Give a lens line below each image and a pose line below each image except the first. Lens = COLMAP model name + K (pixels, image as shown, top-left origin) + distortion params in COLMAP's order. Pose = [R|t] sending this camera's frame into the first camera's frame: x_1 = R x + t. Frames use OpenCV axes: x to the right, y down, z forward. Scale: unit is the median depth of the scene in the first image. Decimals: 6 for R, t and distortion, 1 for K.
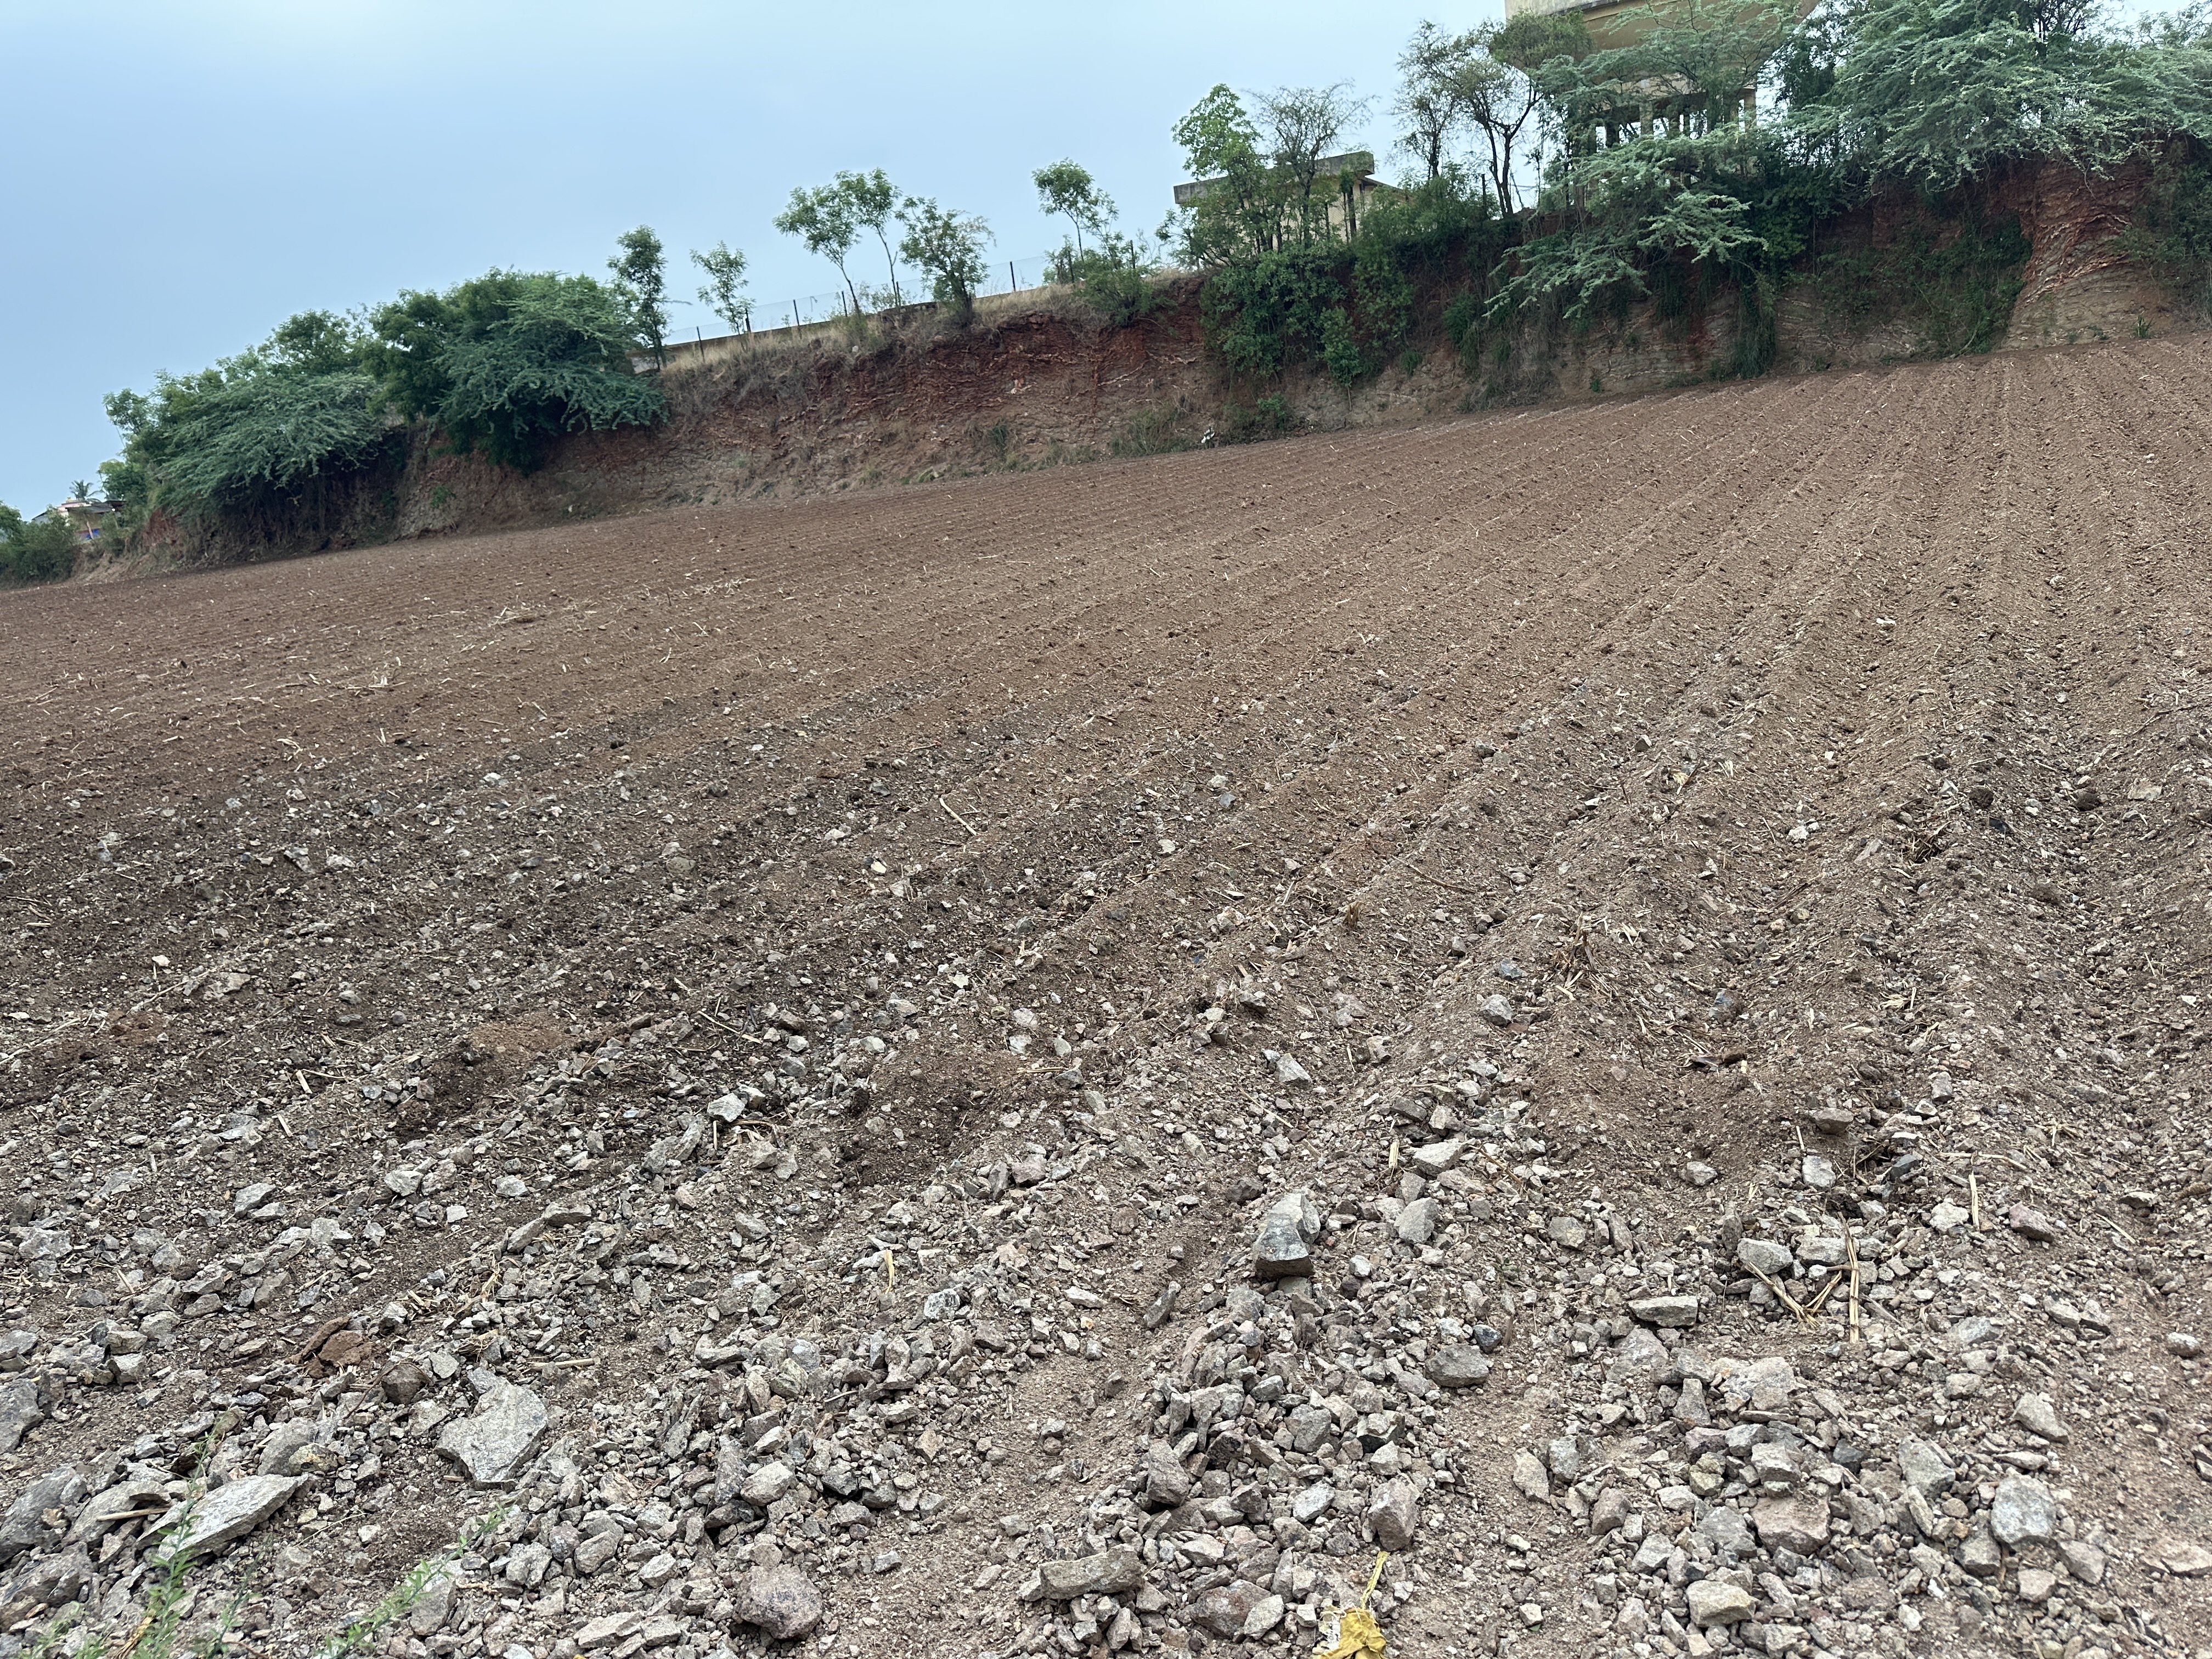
lens RADIAL K [[1545.4, 0, 1103.0], [0, 1545.4, 827.5], [0, 0, 1]] dist [-0.002261, -0.003102]
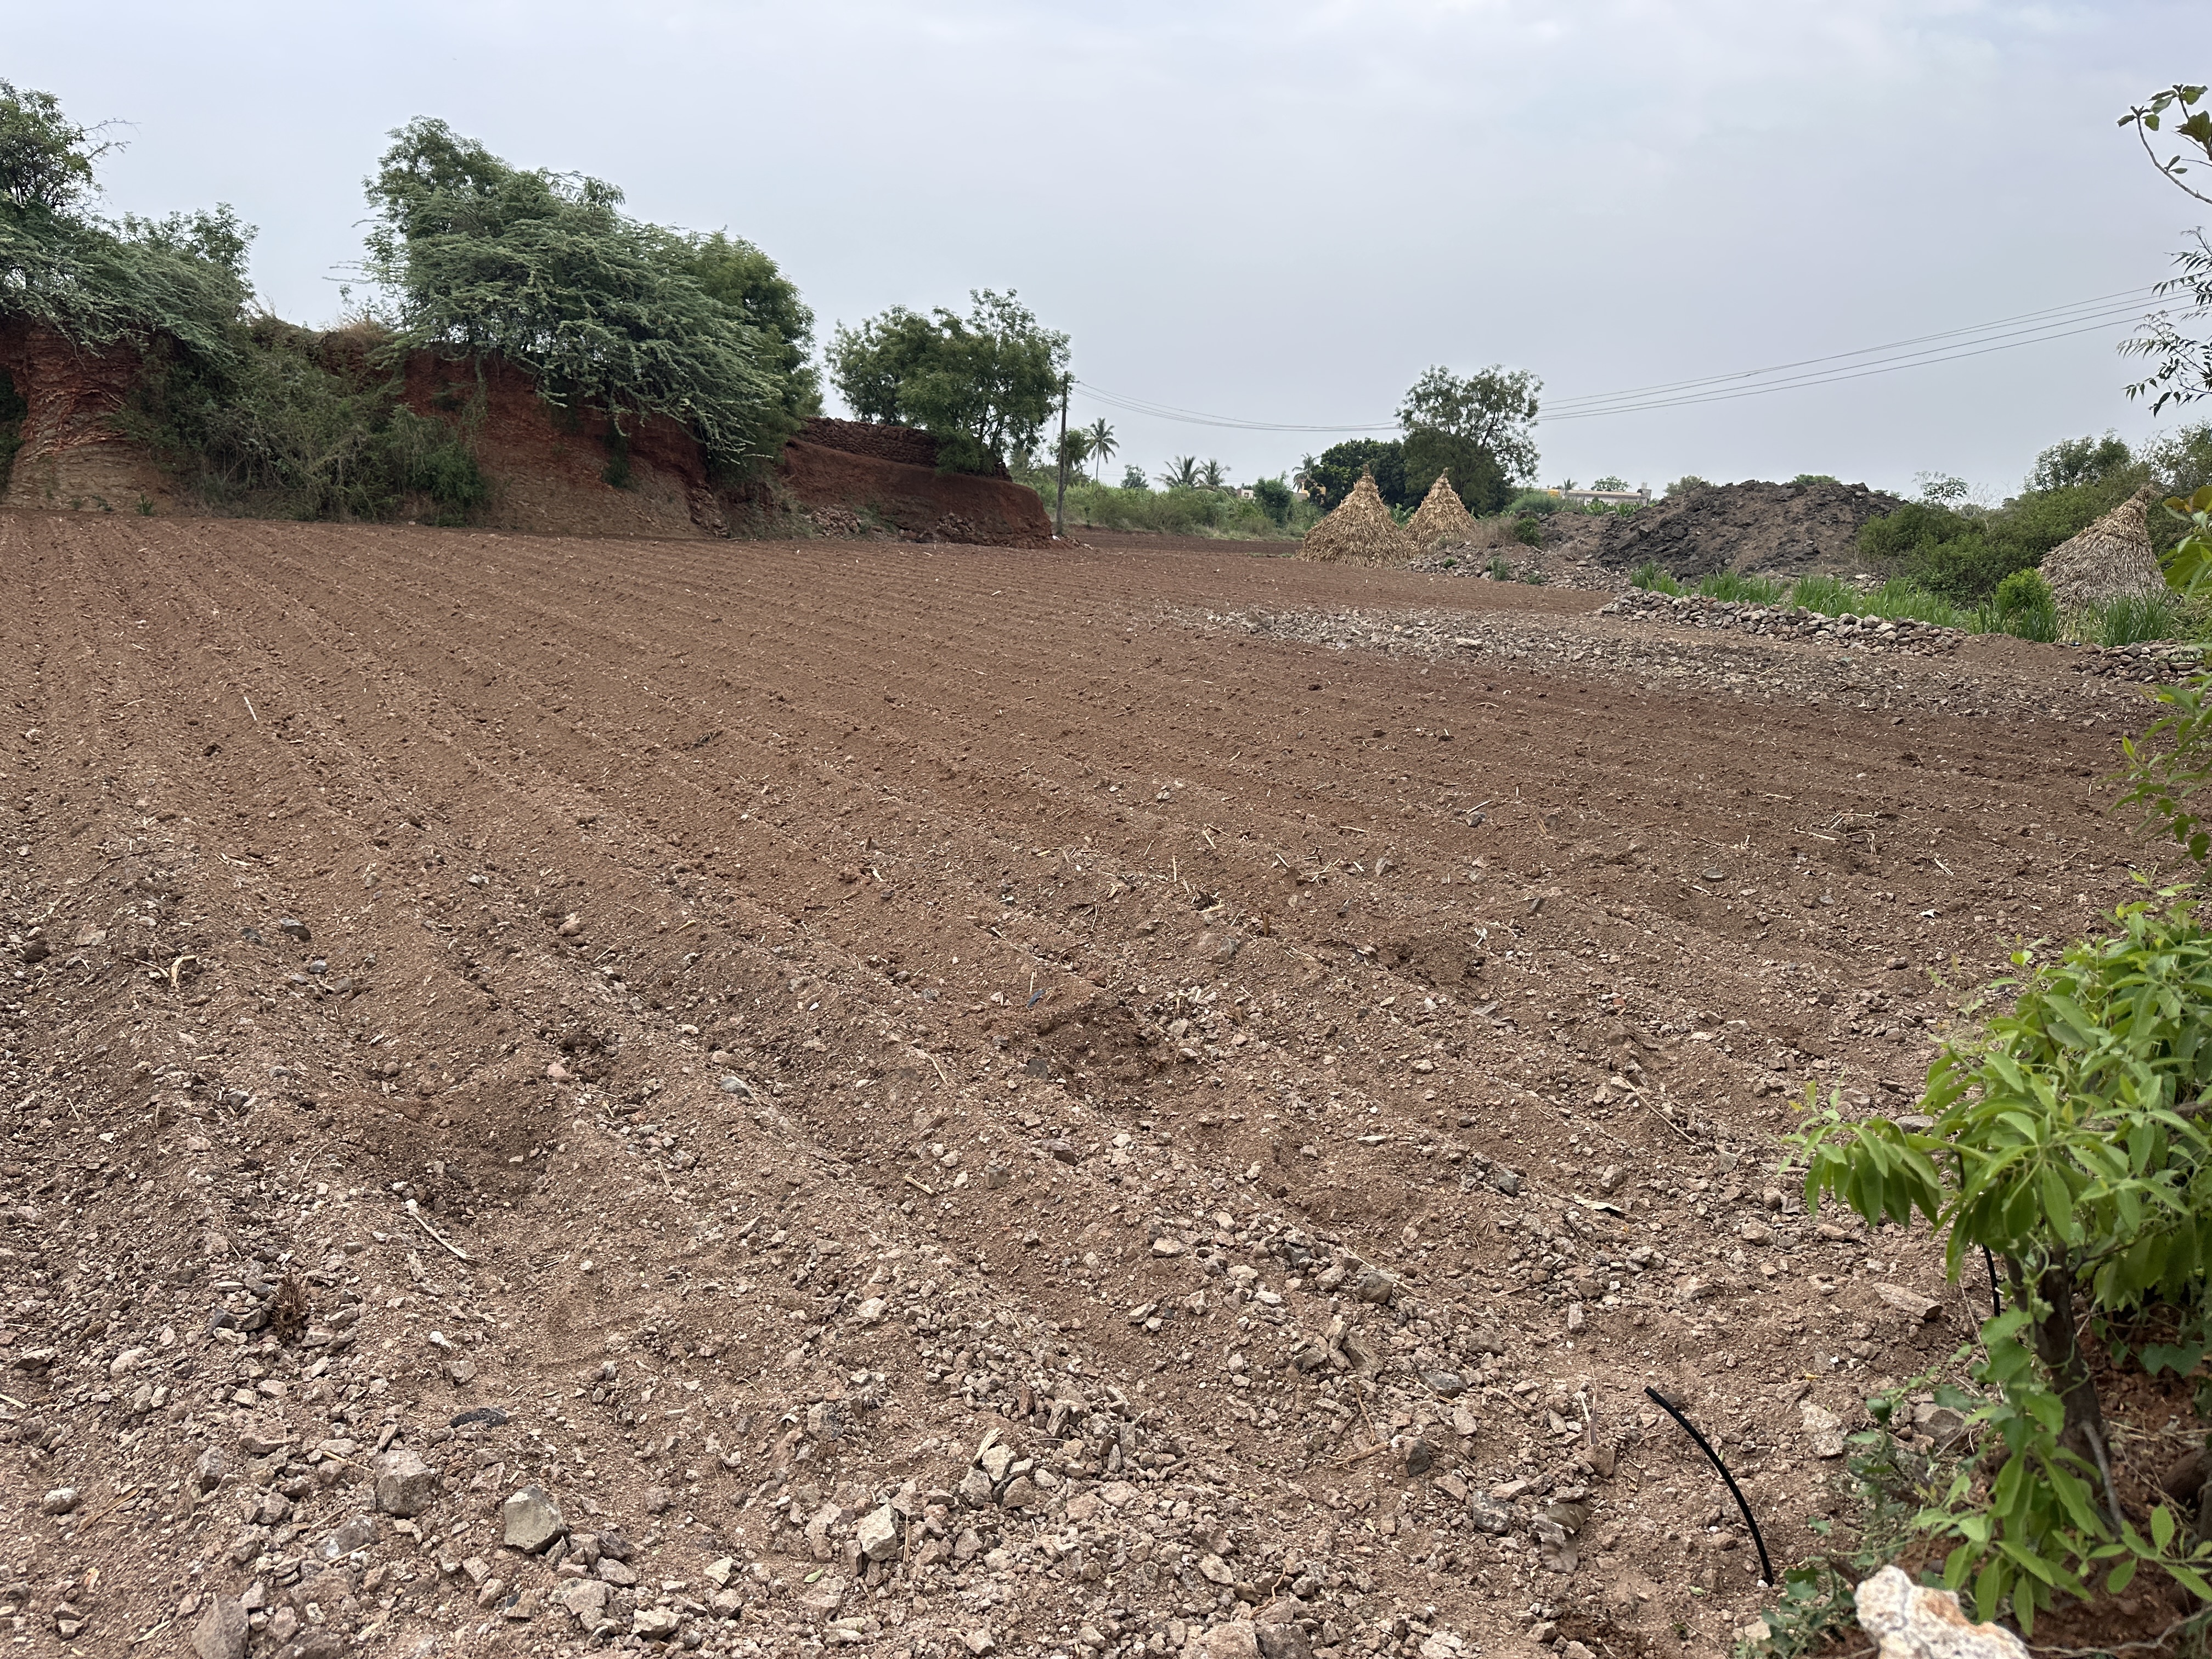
lens RADIAL K [[1545.4, 0, 1103.6], [0, 1545.4, 829.5], [0, 0, 1]] dist [-0.002261, -0.003102]
pose [[0.467278, -0.017835, 0.883930, 0.104184], [0.123038, 0.991379, -0.045040, 0.030331], [-0.875507, 0.129804, 0.465444, -0.026282]]
